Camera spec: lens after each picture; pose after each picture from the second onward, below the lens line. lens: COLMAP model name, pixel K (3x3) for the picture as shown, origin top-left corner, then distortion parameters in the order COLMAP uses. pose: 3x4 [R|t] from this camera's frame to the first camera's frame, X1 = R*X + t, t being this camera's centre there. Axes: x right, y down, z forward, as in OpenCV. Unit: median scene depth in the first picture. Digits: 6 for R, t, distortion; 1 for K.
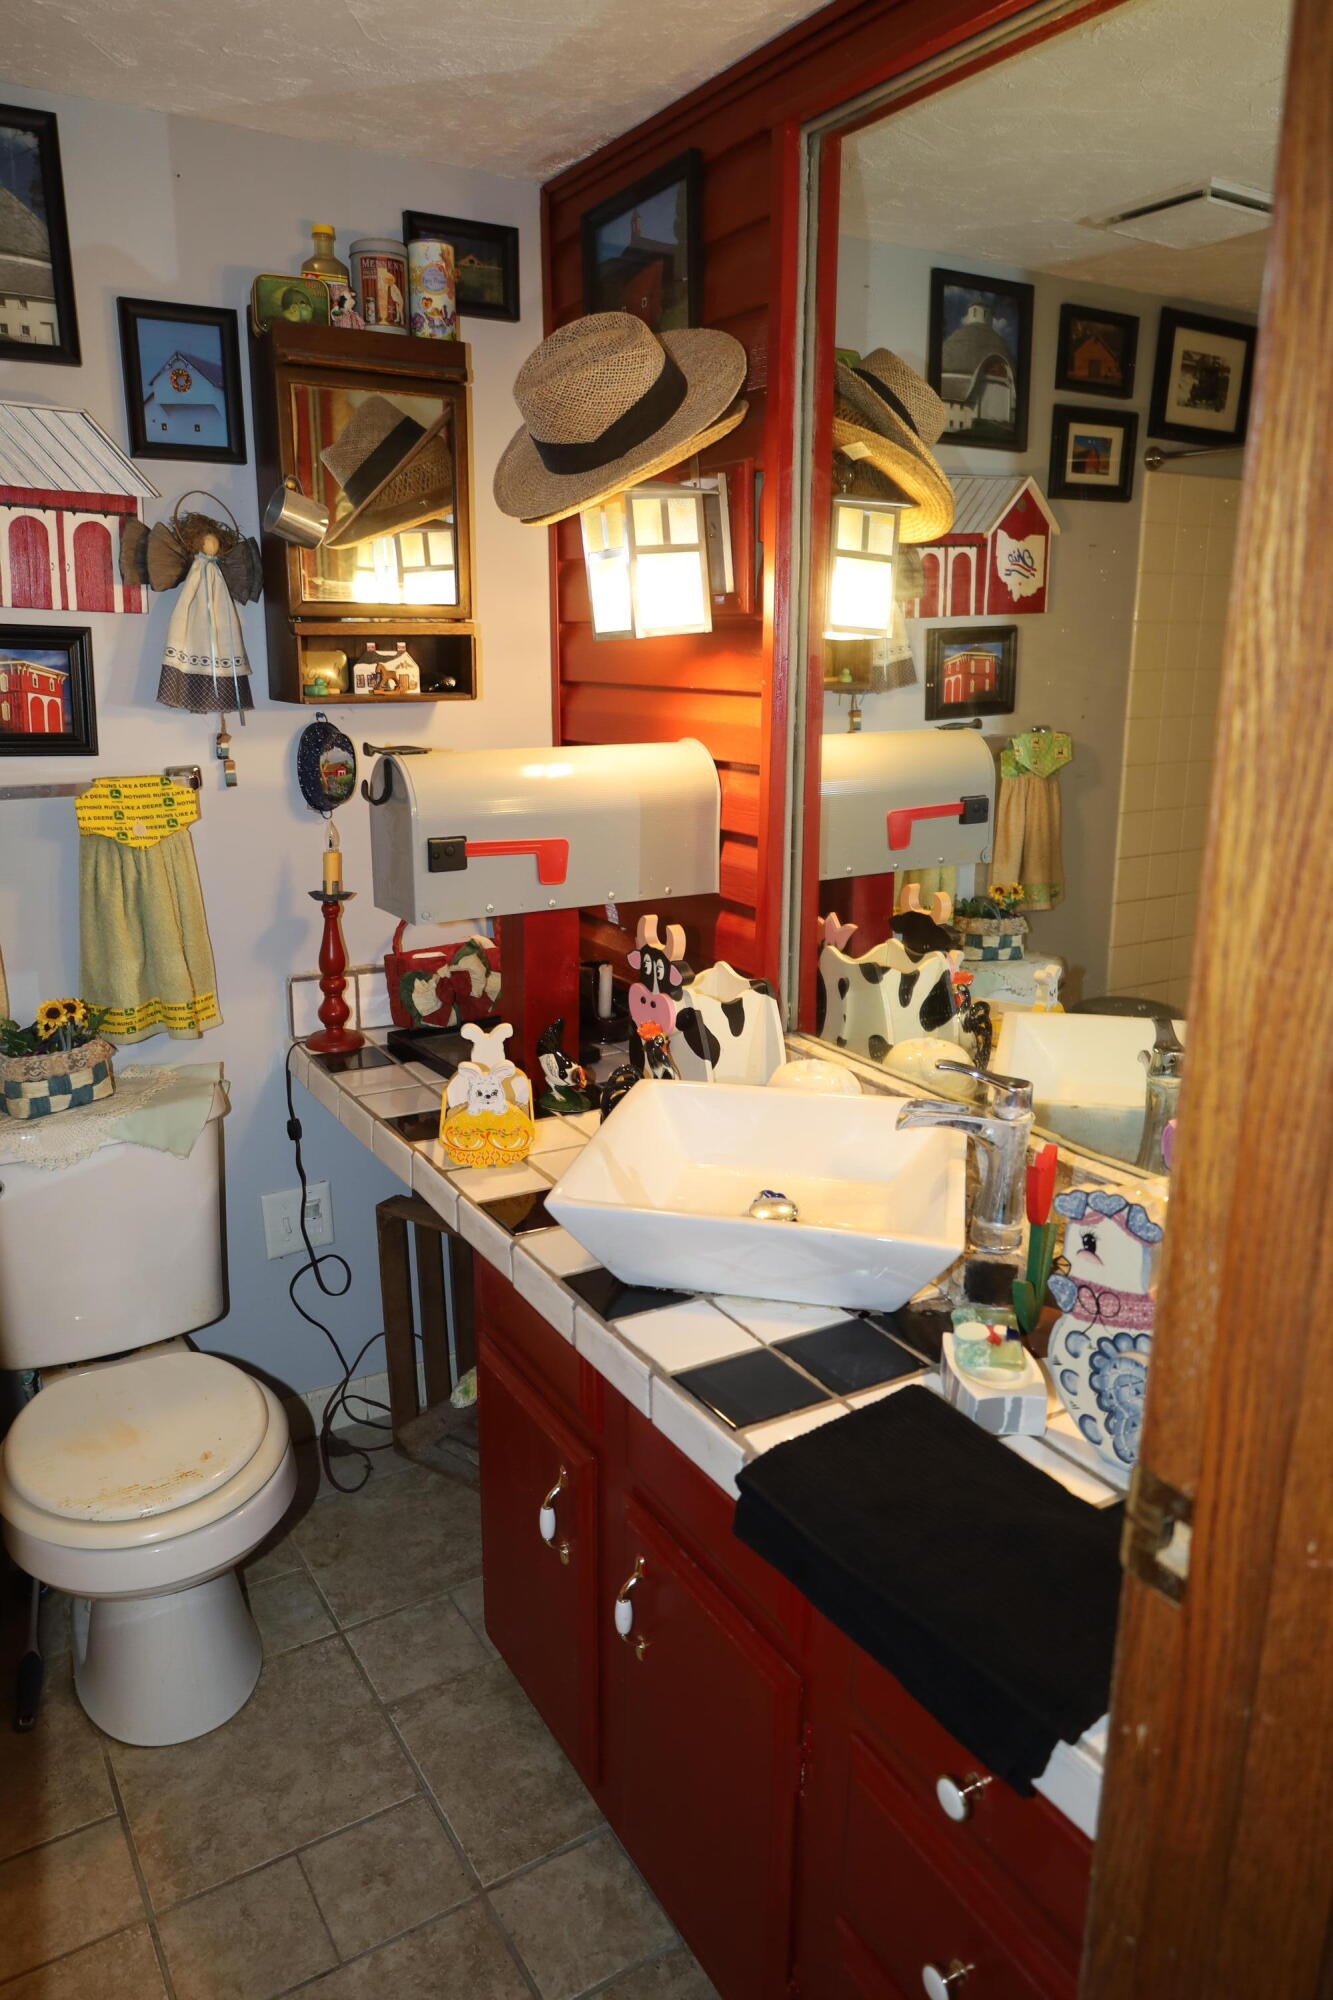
lens RADIAL K [[1371.4, 0, 664.4], [0, 1371.4, 996.5], [0, 0, 1]] dist [-0.009128, 0.008079]
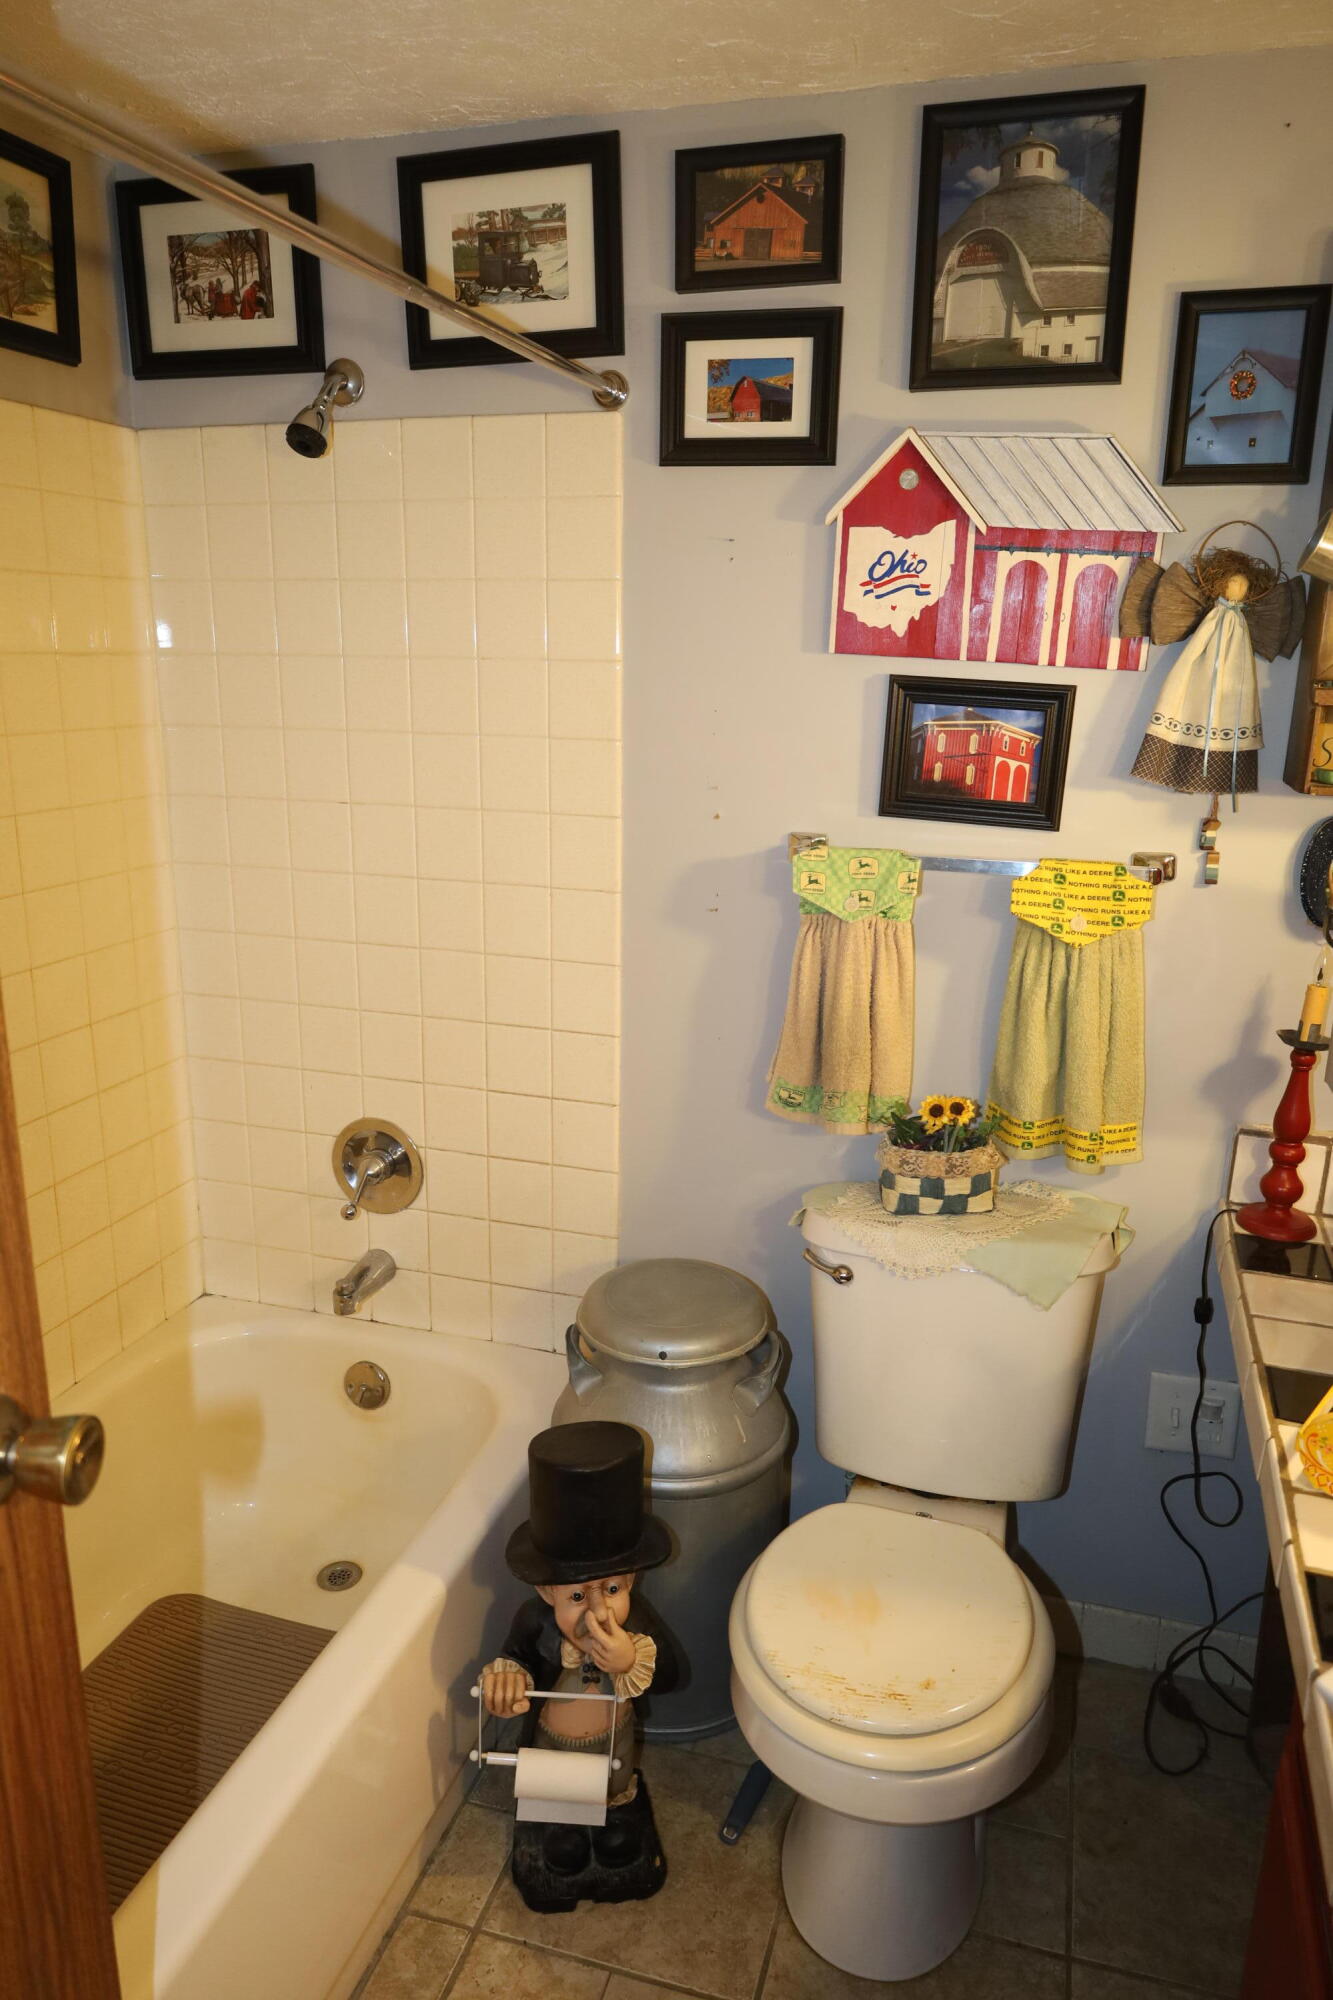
lens RADIAL K [[1371.4, 0, 673.3], [0, 1371.4, 997.9], [0, 0, 1]] dist [-0.009128, 0.008079]
pose [[0.675046, 0.194544, -0.711664, 0.062582], [-0.202722, 0.976389, 0.074620, -0.089416], [0.709378, 0.093899, 0.698546, 0.231320]]
